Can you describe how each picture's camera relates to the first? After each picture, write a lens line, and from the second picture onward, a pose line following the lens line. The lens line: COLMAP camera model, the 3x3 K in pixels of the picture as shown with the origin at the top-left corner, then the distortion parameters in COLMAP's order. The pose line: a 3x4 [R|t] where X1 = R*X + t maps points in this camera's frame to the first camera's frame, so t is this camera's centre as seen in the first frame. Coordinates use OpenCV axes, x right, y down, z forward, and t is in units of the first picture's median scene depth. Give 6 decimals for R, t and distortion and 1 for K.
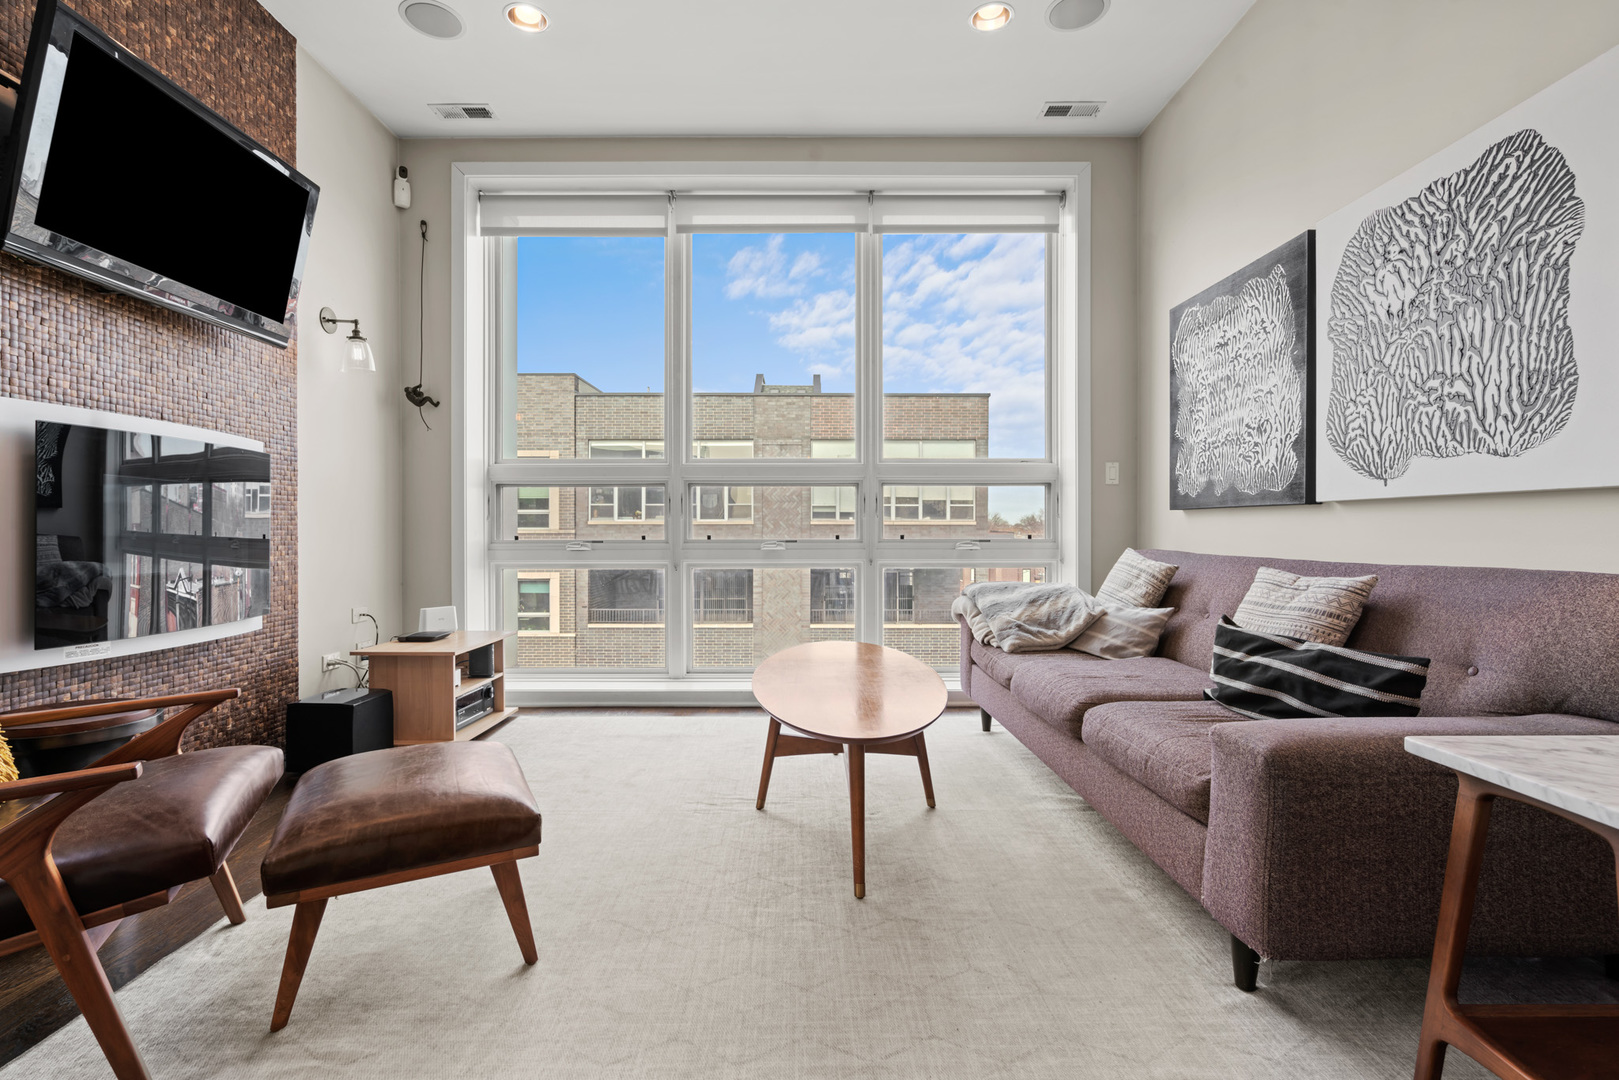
lens RADIAL K [[738.8, 0, 762.2], [0, 738.8, 529.0], [0, 0, 1]] dist [0.001494, 0.000798]
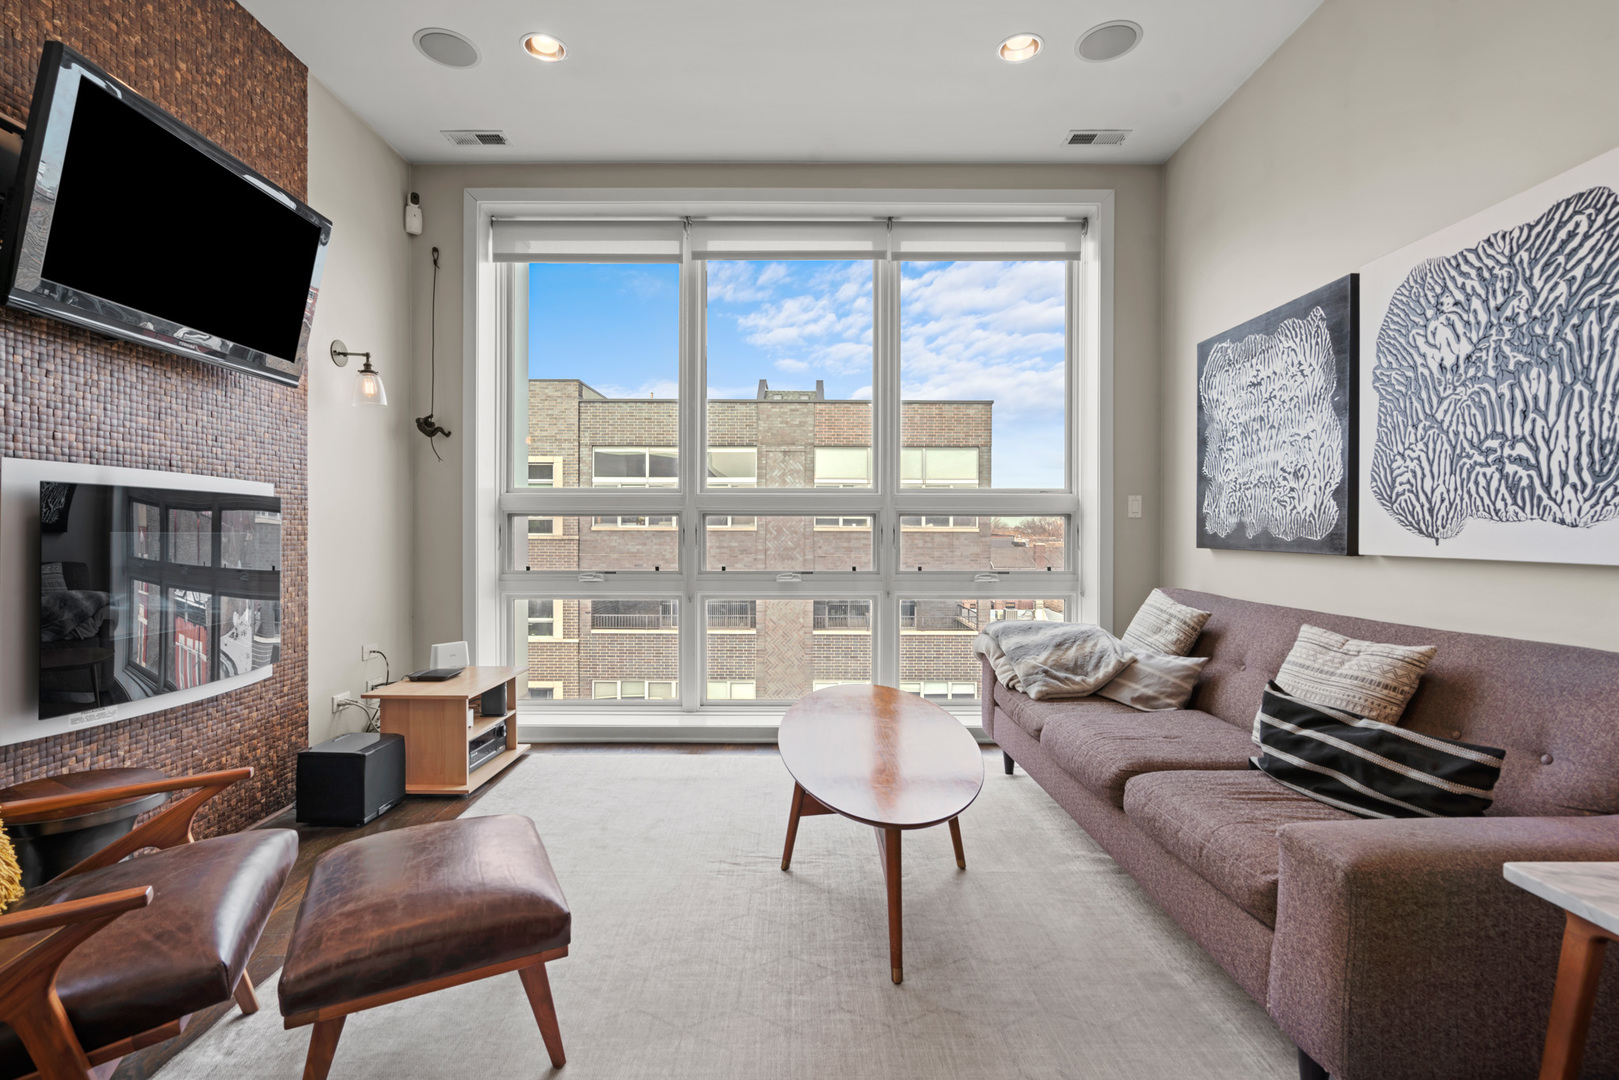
lens RADIAL K [[738.8, 0, 766.0], [0, 738.8, 538.3], [0, 0, 1]] dist [0.001494, 0.000798]
pose [[0.999994, 0.003358, -0.000370, -0.032070], [-0.003358, 0.999994, 0.001224, -0.063688], [0.000374, -0.001223, 0.999999, 0.032472]]
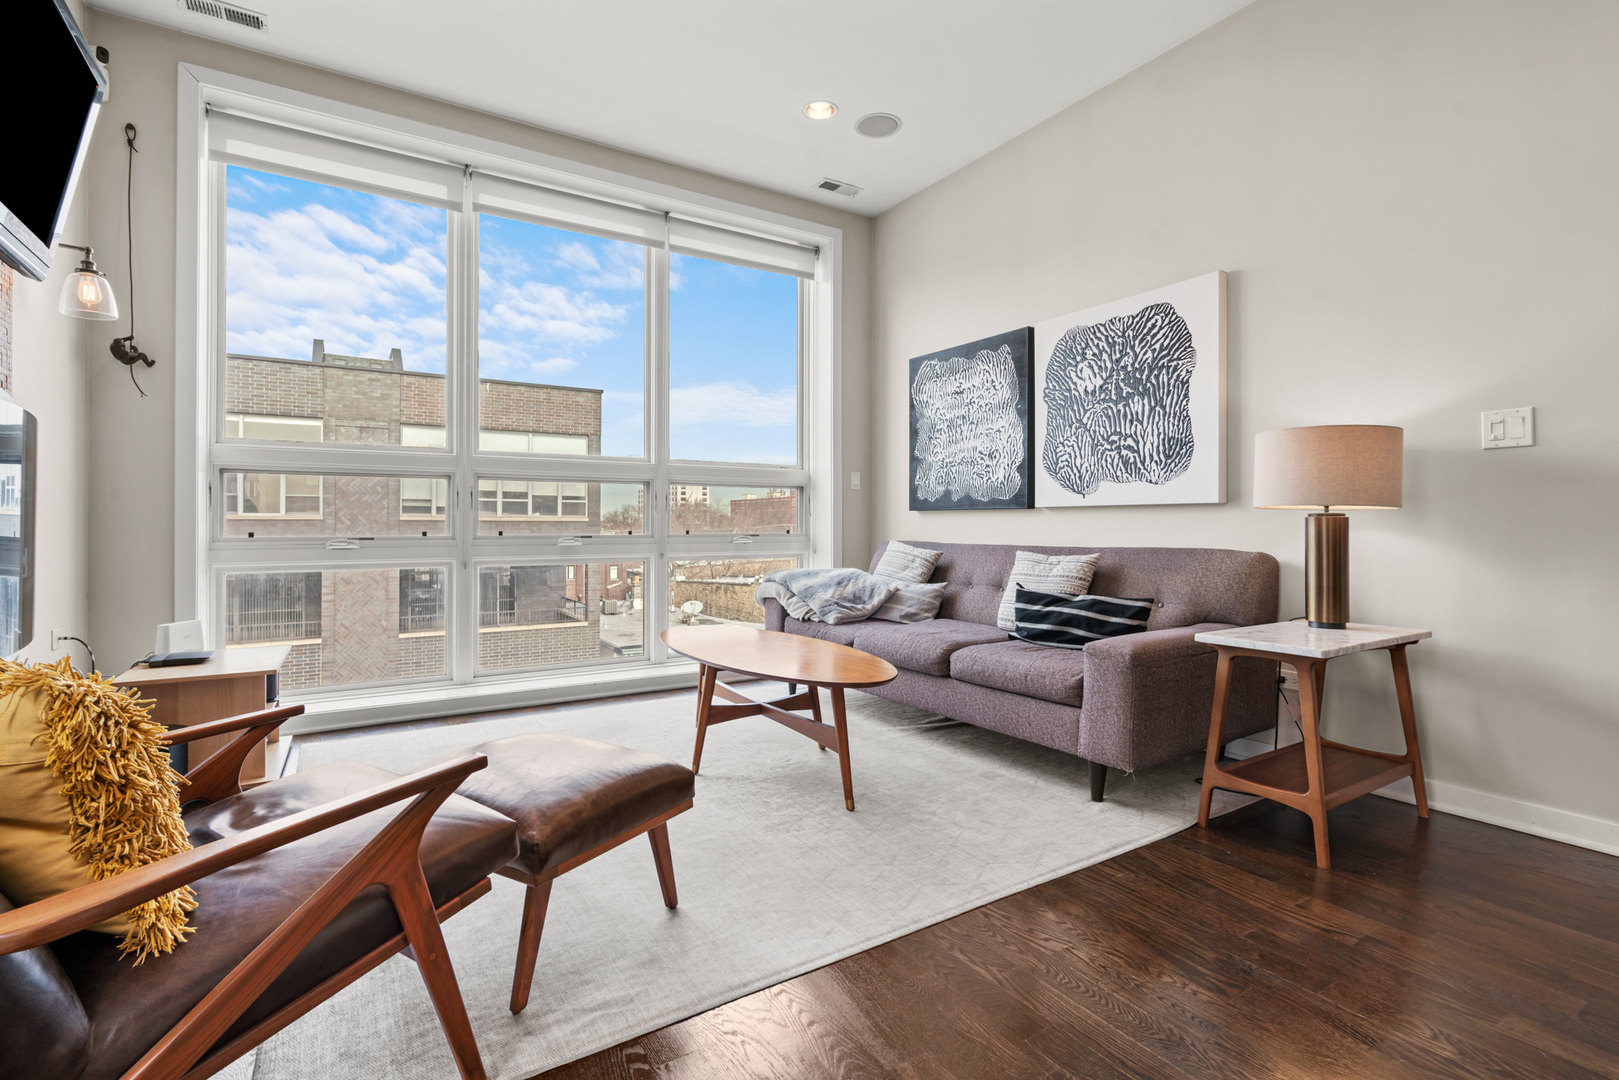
lens RADIAL K [[738.8, 0, 809.5], [0, 738.8, 518.1], [0, 0, 1]] dist [0.001494, 0.000798]
pose [[0.851951, 0.006406, 0.523583, -0.487837], [-0.001665, 0.999953, -0.009525, 0.000505], [-0.523619, 0.007243, 0.851922, -0.051783]]
